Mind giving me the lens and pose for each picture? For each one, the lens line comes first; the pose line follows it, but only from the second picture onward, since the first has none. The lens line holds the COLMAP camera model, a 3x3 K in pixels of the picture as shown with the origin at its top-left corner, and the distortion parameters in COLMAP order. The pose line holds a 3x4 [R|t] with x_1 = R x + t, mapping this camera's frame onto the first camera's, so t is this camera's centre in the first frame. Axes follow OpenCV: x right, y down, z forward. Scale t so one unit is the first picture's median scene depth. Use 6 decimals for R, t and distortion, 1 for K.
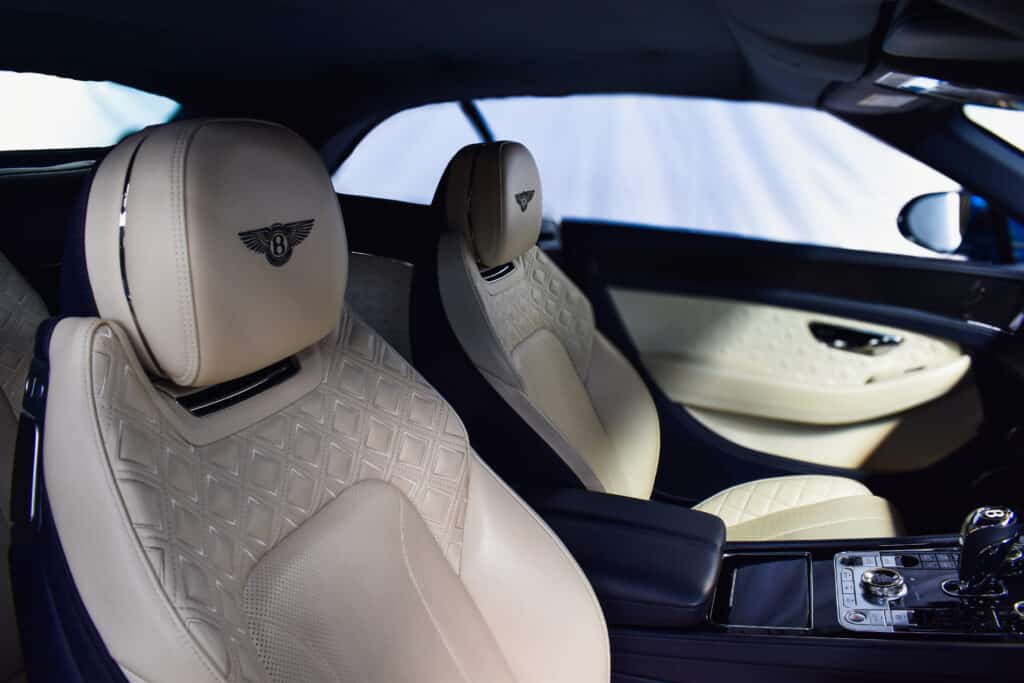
lens RADIAL K [[764.9, 0, 511.1], [0, 764.9, 343.2], [0, 0, 1]] dist [-0.075118, -0.001646]
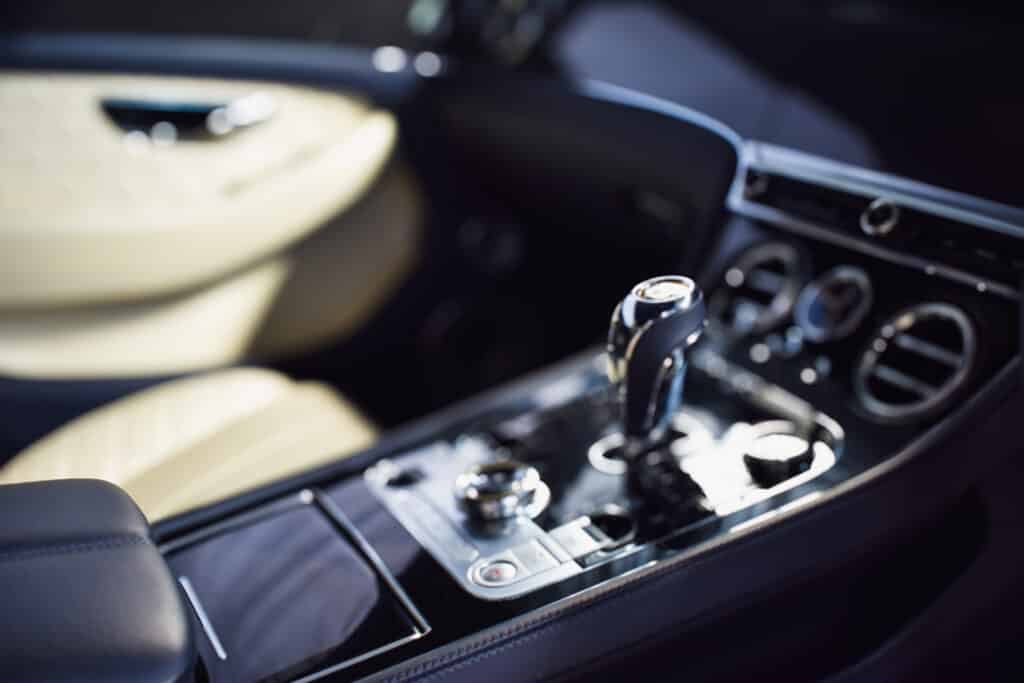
lens RADIAL K [[1243.8, 0, 514.3], [0, 1243.8, 340.2], [0, 0, 1]] dist [-0.011875, 0.000000]
pose [[0.693287, -0.217955, 0.686912, -0.024261], [0.166208, 0.975831, 0.141878, 0.077754], [-0.701233, 0.015808, 0.712757, 0.283804]]
